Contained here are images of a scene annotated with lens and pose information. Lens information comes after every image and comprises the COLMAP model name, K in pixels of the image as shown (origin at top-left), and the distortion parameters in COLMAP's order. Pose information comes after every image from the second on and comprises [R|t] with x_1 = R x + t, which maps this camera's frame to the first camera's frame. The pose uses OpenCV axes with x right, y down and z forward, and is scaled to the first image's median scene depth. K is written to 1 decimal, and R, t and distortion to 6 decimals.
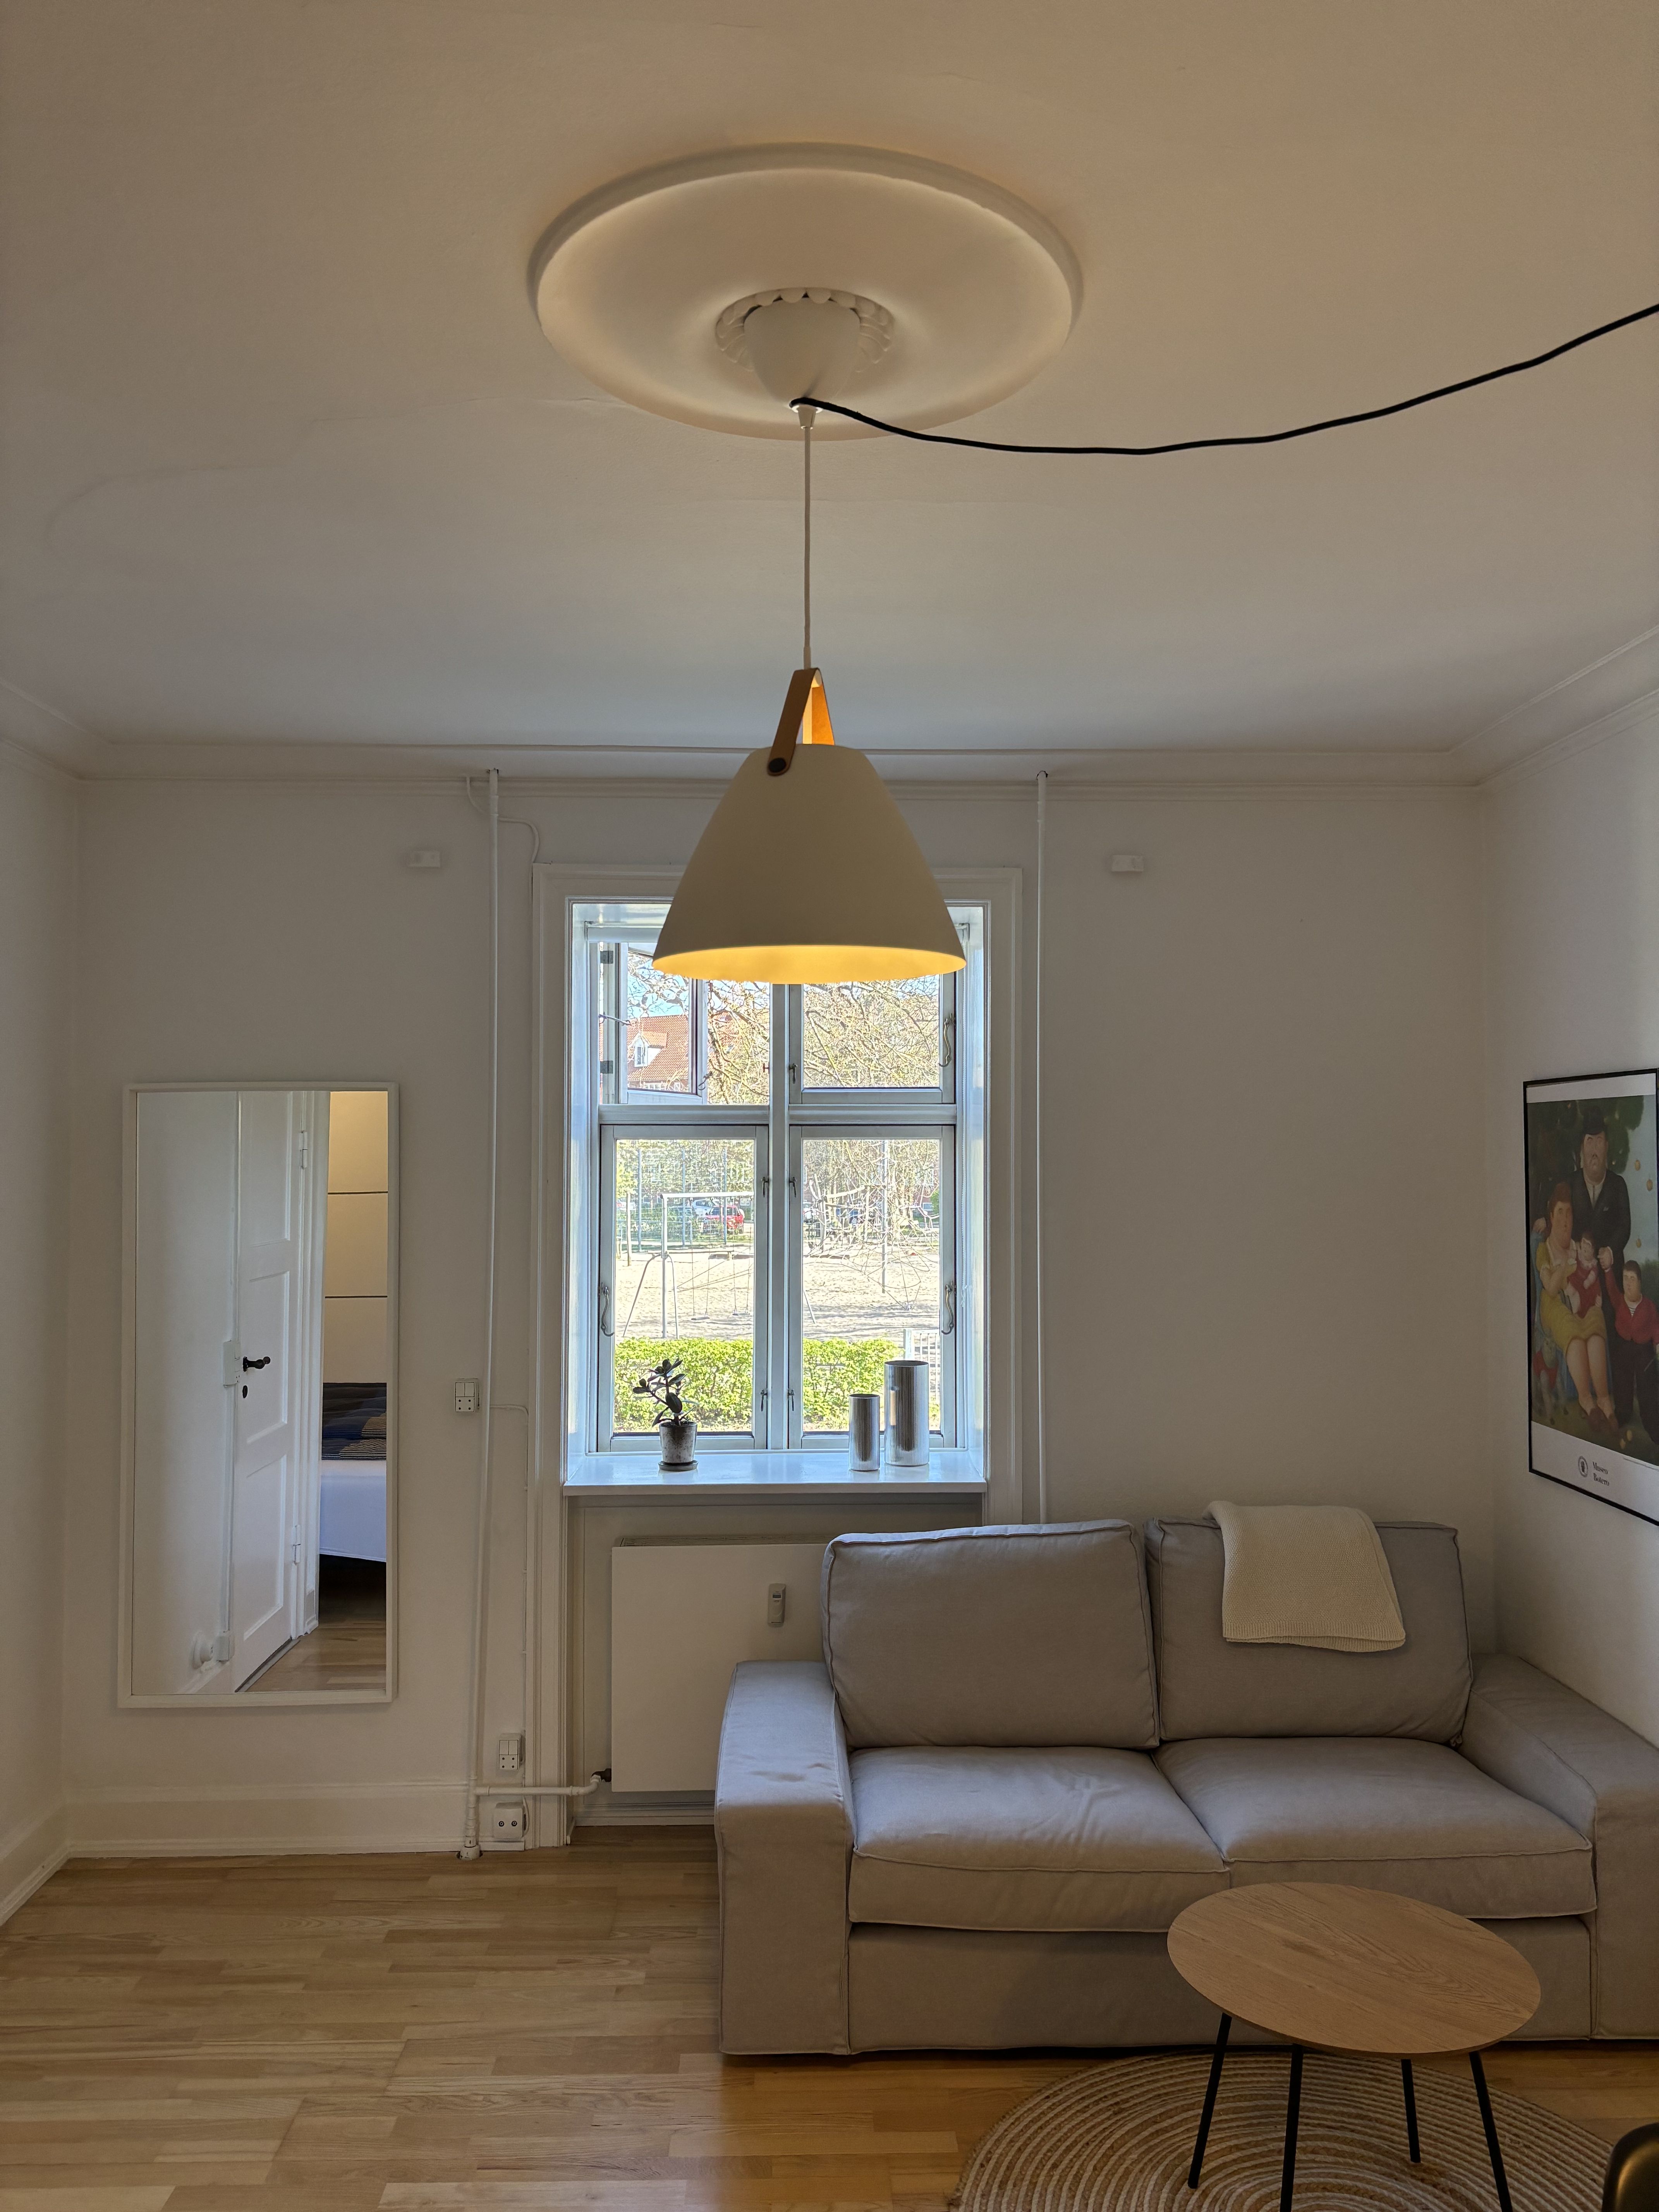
lens RADIAL K [[1636.0, 0, 844.5], [0, 1636.0, 1120.0], [0, 0, 1]] dist [0.062343, -0.083441]
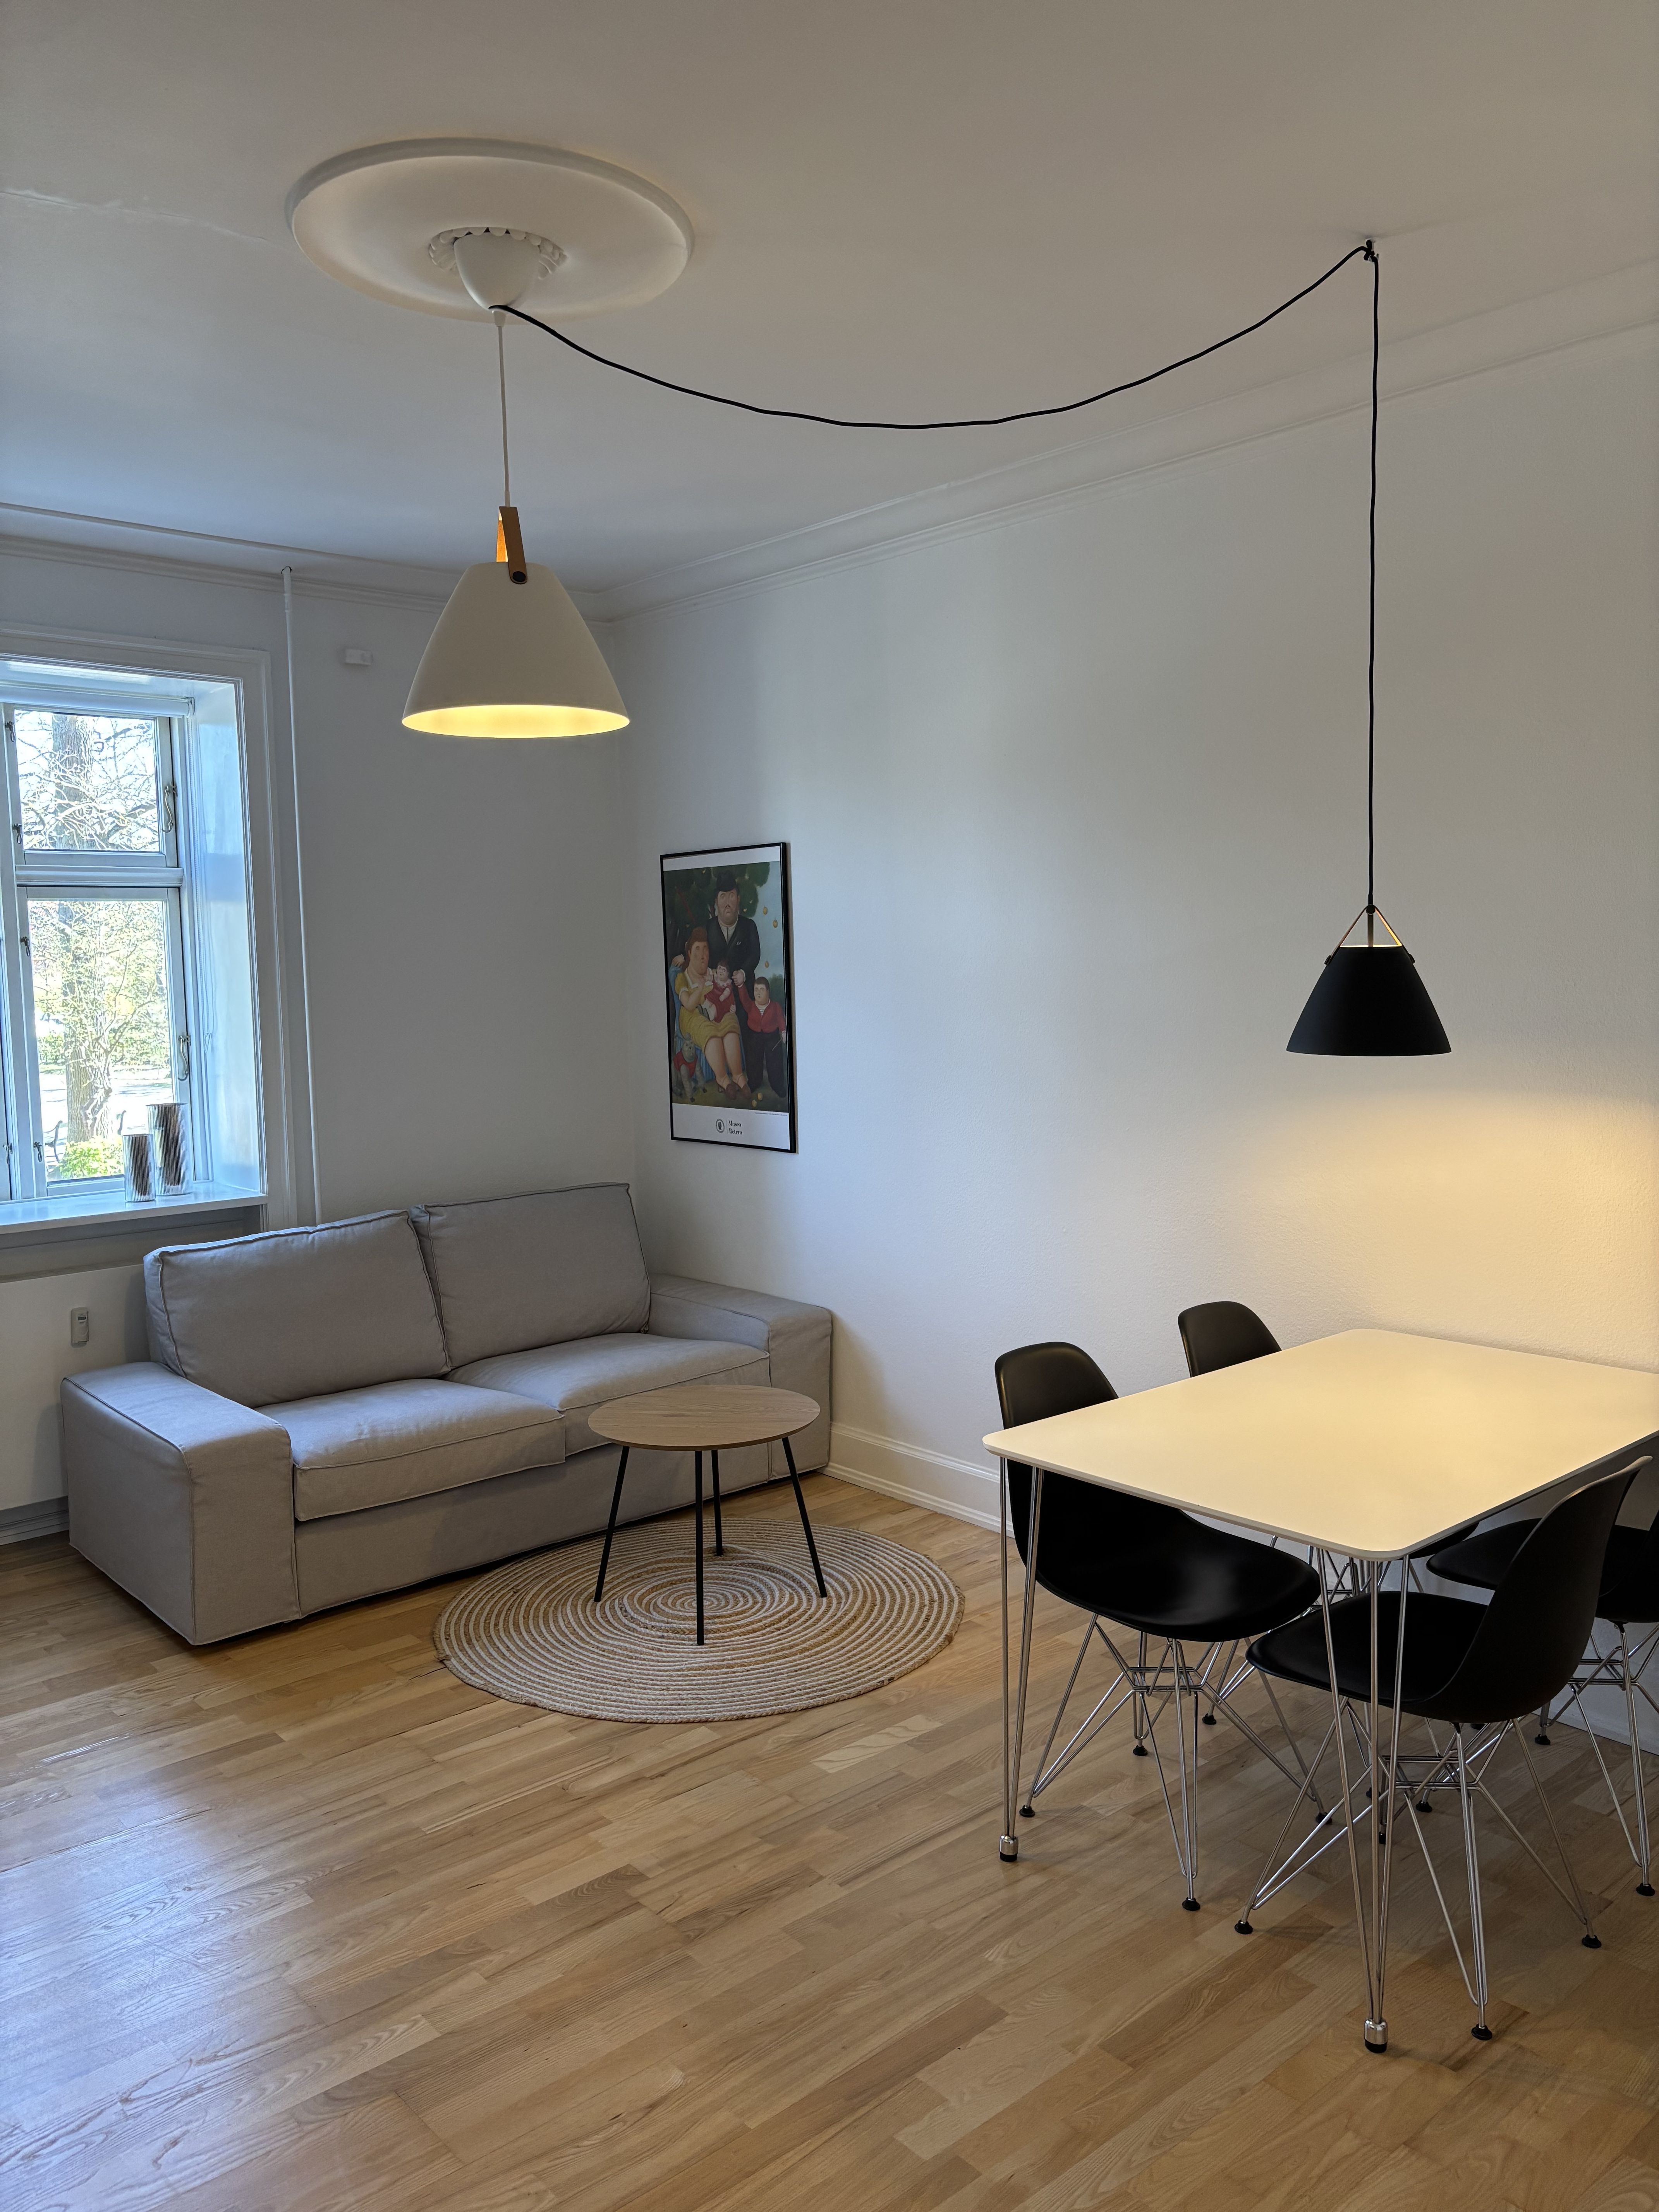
lens RADIAL K [[1649.9, 0, 823.4], [0, 1649.9, 1113.7], [0, 0, 1]] dist [0.014311, -0.010064]
pose [[0.773098, -0.073536, 0.630009, -0.372966], [0.005008, 0.993933, 0.109869, 0.041525], [-0.634267, -0.081785, 0.768776, -0.149852]]
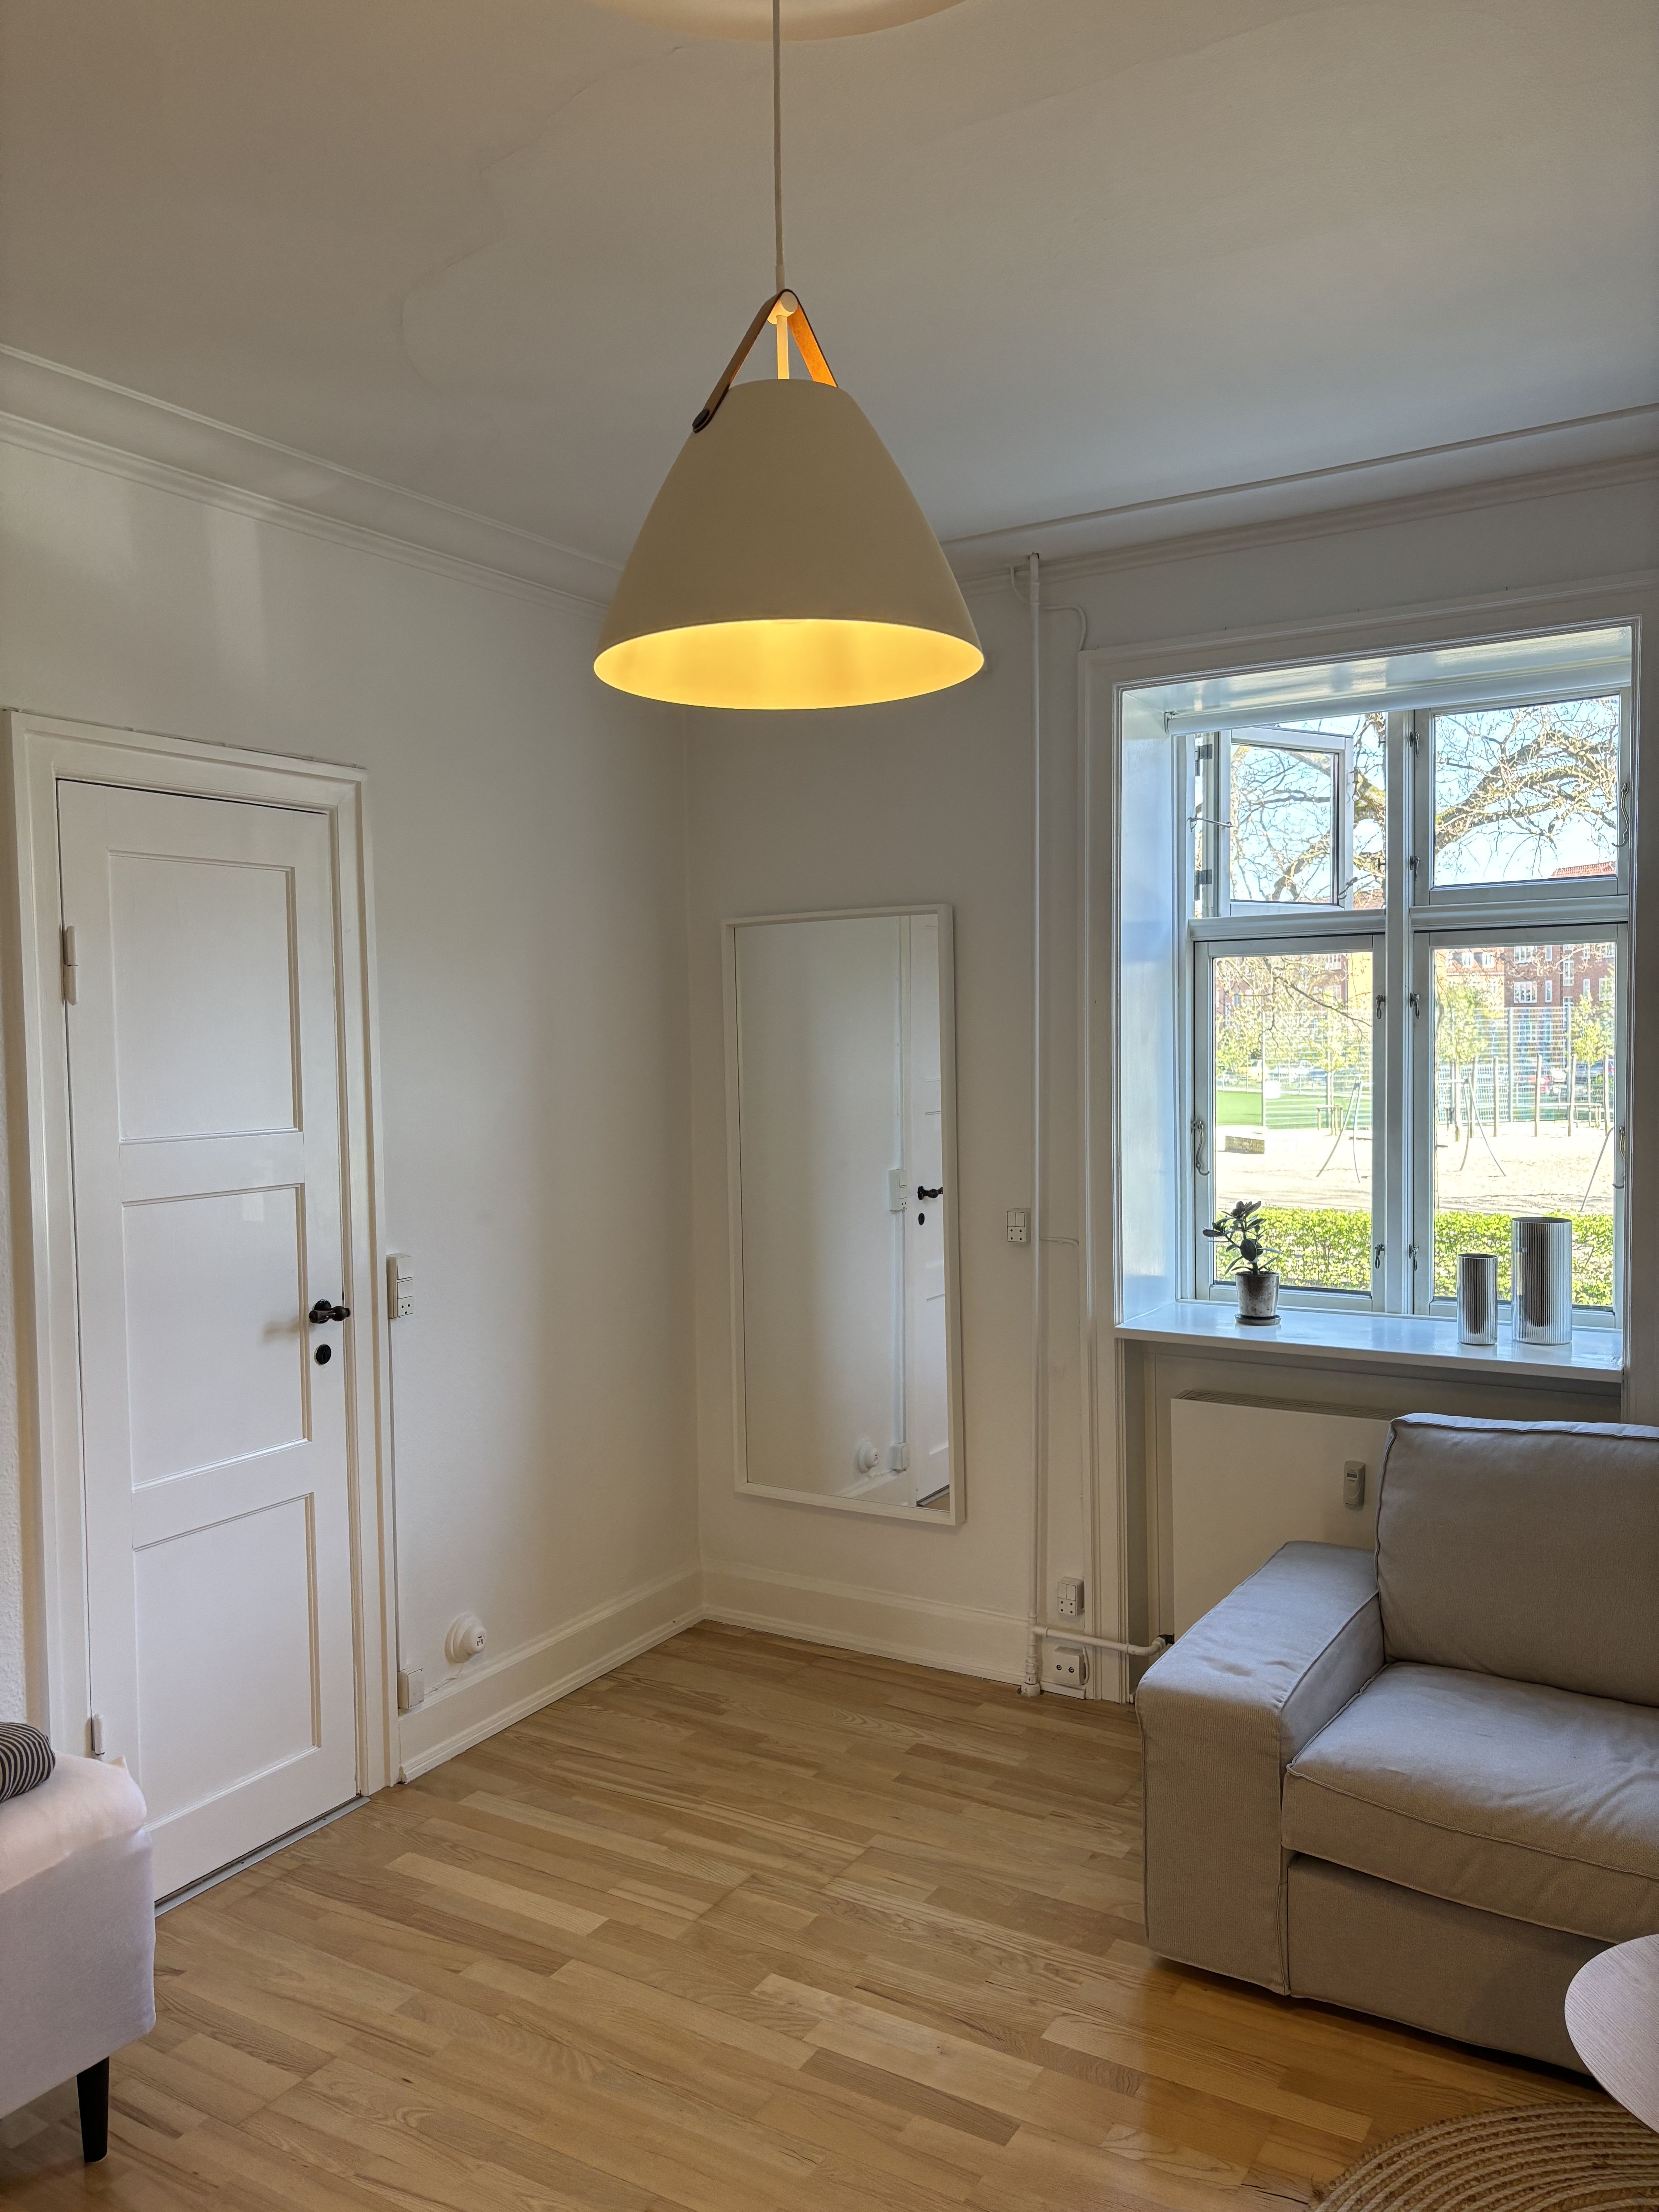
lens RADIAL K [[1649.9, 0, 823.4], [0, 1649.9, 1113.7], [0, 0, 1]] dist [0.014311, -0.010064]
pose [[0.836300, 0.013752, -0.548099, 0.218621], [0.027359, 0.997393, 0.066769, 0.038283], [0.547588, -0.070835, 0.833744, 0.154312]]
